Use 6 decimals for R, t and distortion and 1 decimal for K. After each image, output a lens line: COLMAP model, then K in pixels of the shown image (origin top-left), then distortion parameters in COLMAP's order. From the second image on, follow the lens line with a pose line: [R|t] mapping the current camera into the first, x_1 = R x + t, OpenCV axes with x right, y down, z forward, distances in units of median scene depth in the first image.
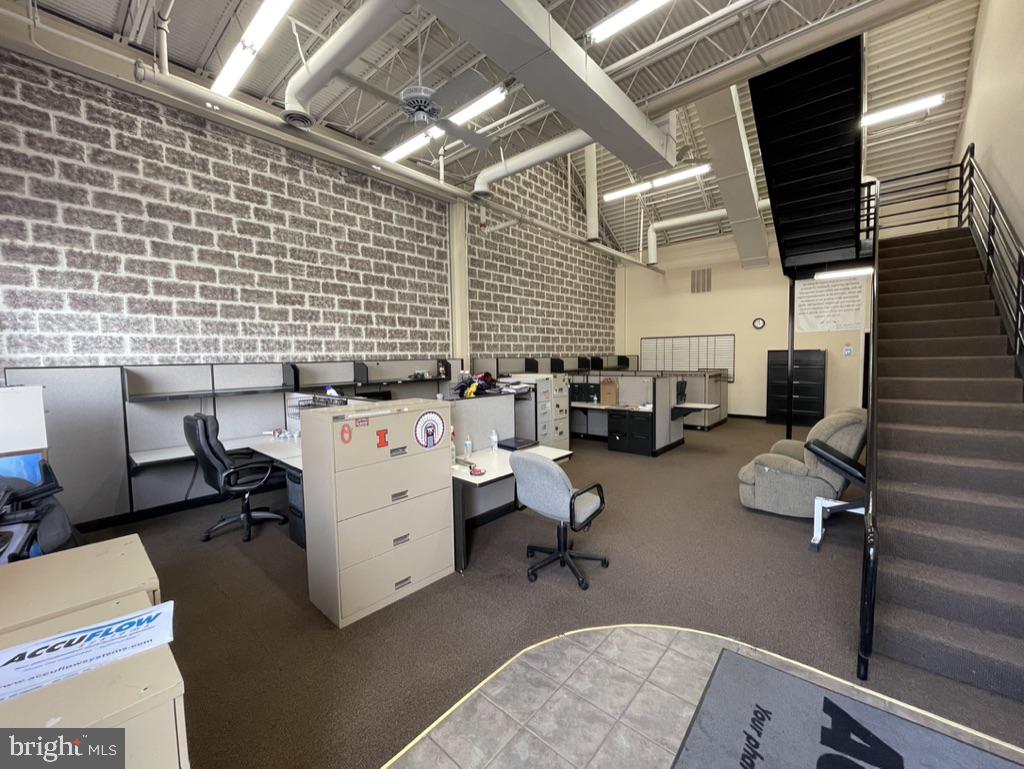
lens RADIAL K [[414.3, 0, 508.0], [0, 414.3, 387.3], [0, 0, 1]] dist [-0.000057, -0.000087]
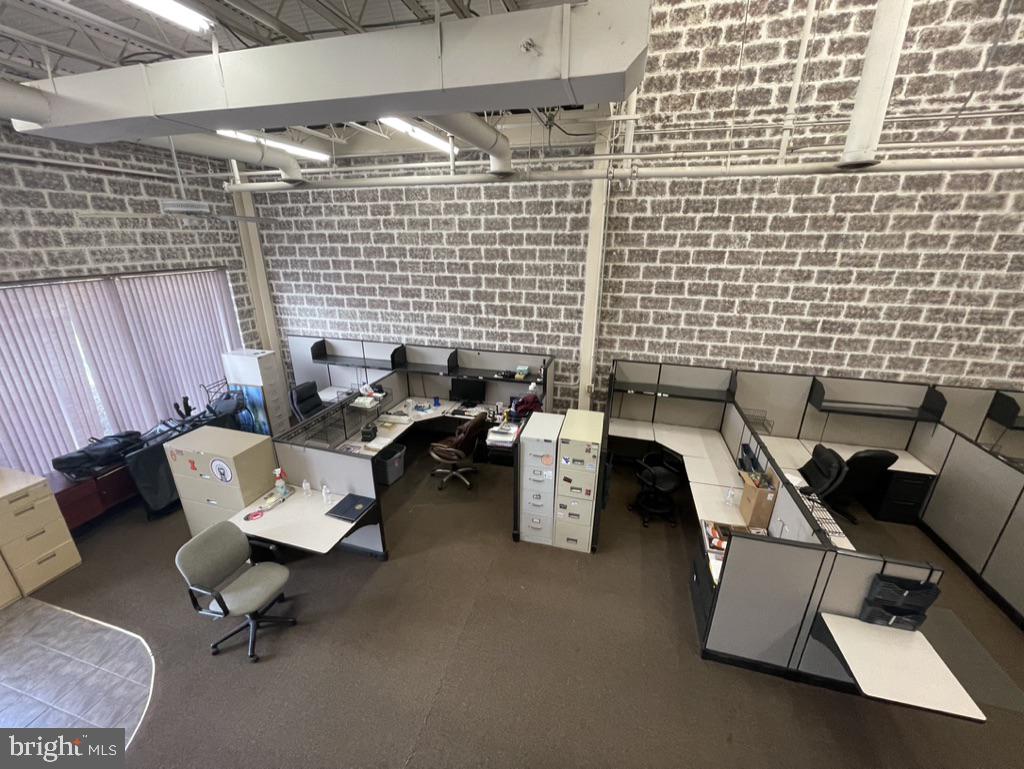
lens RADIAL K [[414.3, 0, 509.1], [0, 414.3, 385.5], [0, 0, 1]] dist [-0.000057, -0.000087]
pose [[0.434987, 0.325510, -0.839541, 0.593151], [-0.075919, 0.942309, 0.326021, -0.315965], [0.897230, -0.078077, 0.434605, 0.602250]]
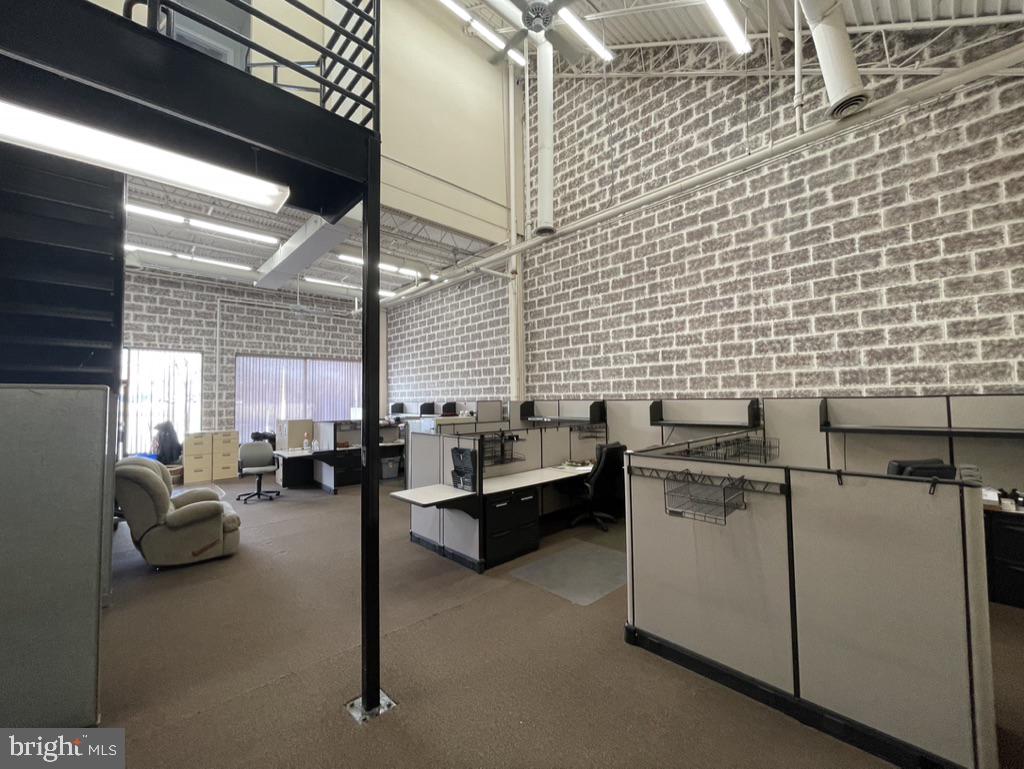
lens RADIAL K [[414.3, 0, 509.8], [0, 414.3, 385.5], [0, 0, 1]] dist [-0.000057, -0.000087]
pose [[-0.097388, -0.017089, -0.995100, 1.104501], [-0.056418, 0.998340, -0.011623, -0.110192], [0.993646, 0.055010, -0.098190, 1.269879]]
